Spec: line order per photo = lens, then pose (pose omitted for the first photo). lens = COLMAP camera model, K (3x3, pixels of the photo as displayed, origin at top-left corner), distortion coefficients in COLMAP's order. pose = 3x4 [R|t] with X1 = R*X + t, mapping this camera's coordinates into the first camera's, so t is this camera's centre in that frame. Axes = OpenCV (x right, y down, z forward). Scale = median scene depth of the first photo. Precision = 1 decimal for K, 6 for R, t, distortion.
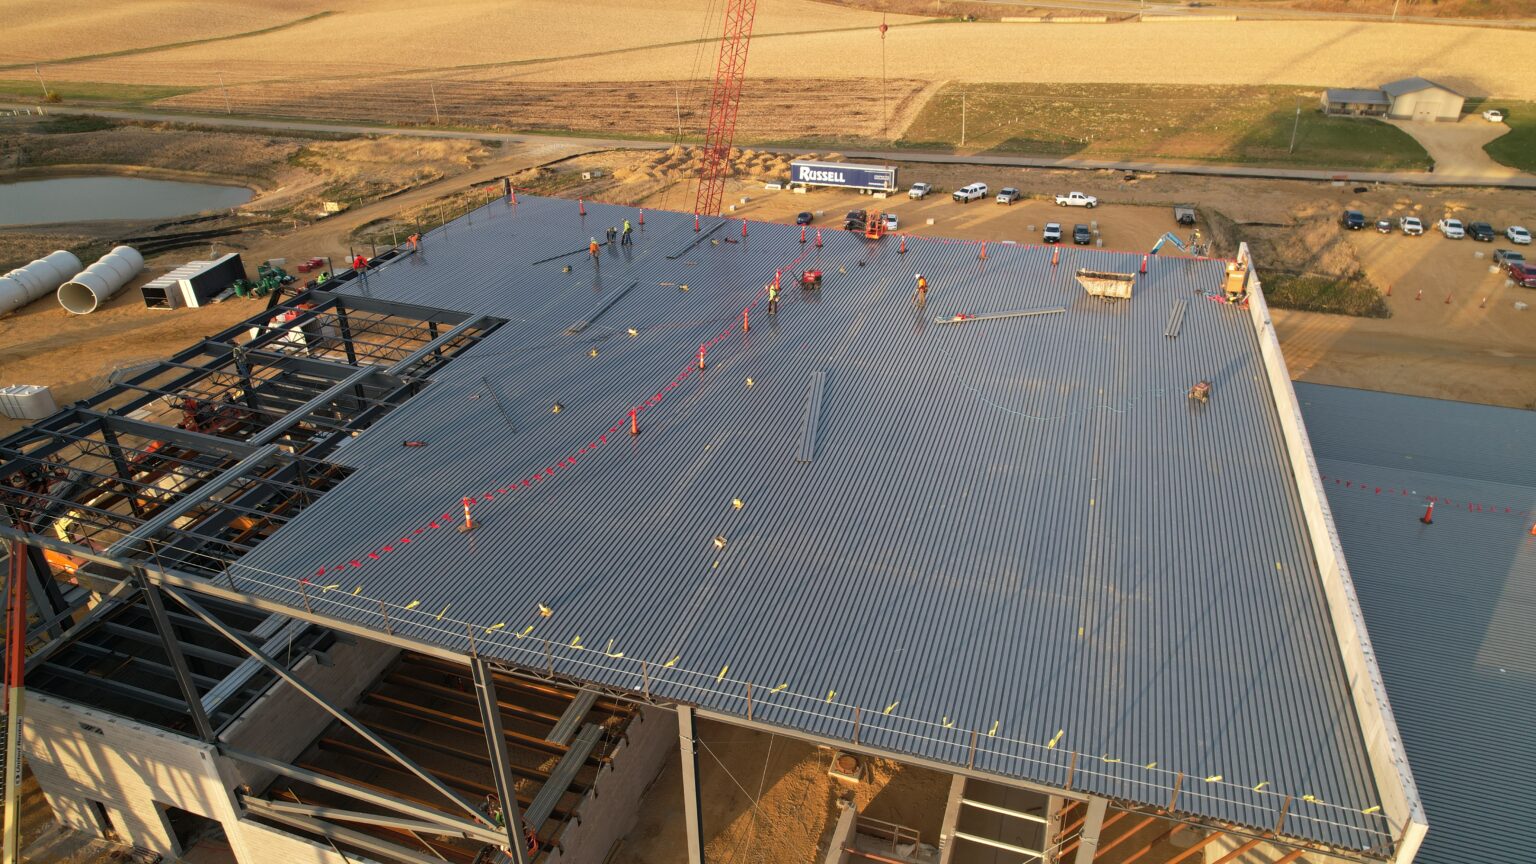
lens RADIAL K [[987.9, 0, 778.1], [0, 987.9, 432.5], [0, 0, 1]] dist [-0.080053, 0.072531]
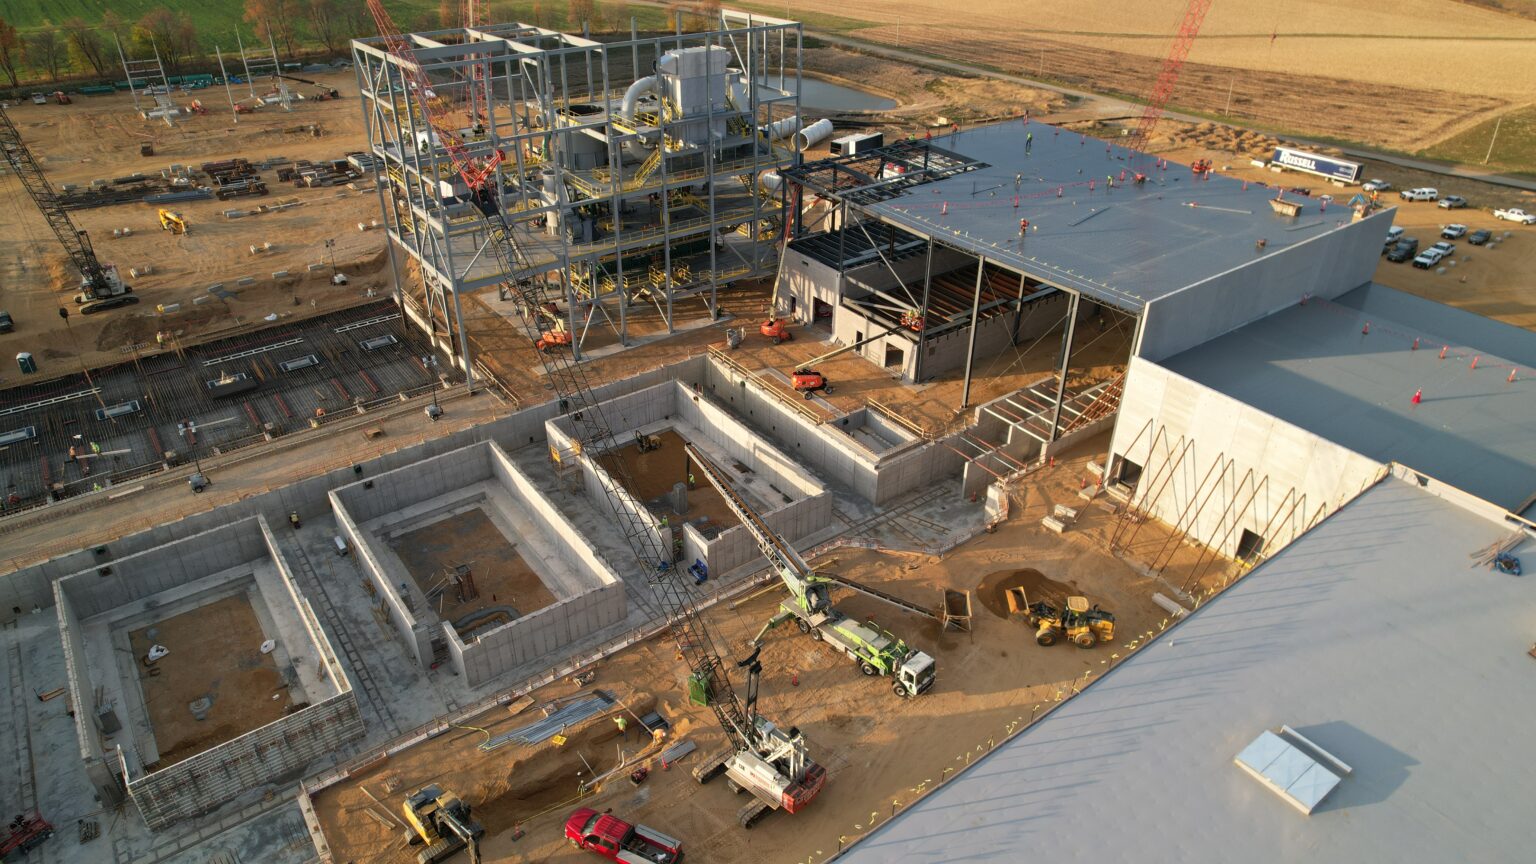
lens RADIAL K [[987.9, 0, 778.1], [0, 987.9, 432.5], [0, 0, 1]] dist [-0.080053, 0.072531]
pose [[0.819300, 0.306793, -0.484382, 0.205470], [-0.287200, 0.950771, 0.116410, 0.118719], [0.496250, 0.043740, 0.867077, -0.400896]]
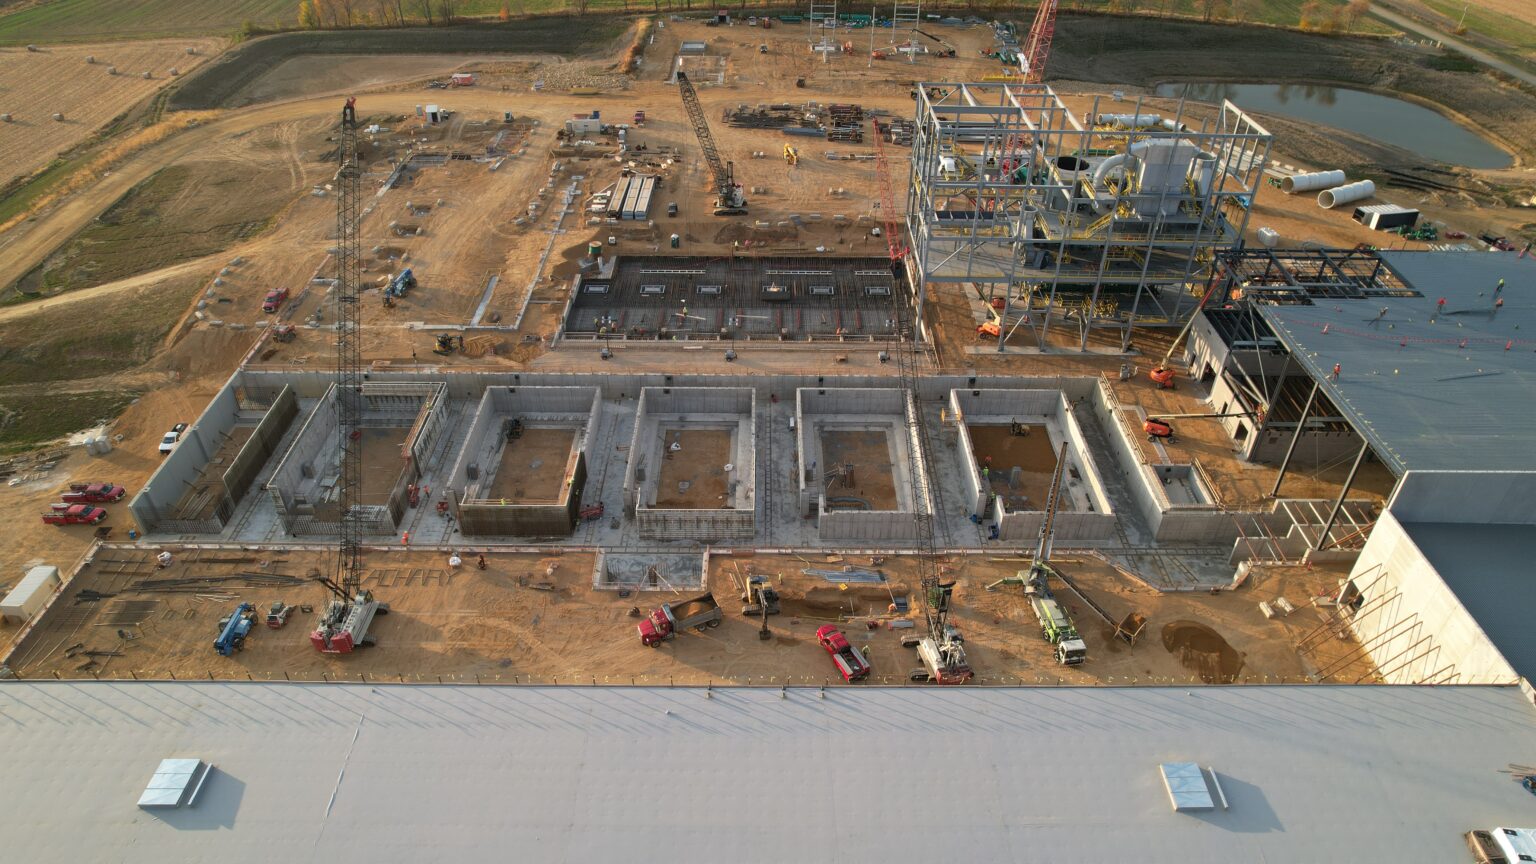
lens RADIAL K [[987.9, 0, 778.1], [0, 987.9, 432.5], [0, 0, 1]] dist [-0.080053, 0.072531]
pose [[0.318971, 0.568355, -0.758439, 0.412175], [-0.467593, 0.790438, 0.395682, -0.016638], [0.824387, 0.228430, 0.517886, -0.498418]]
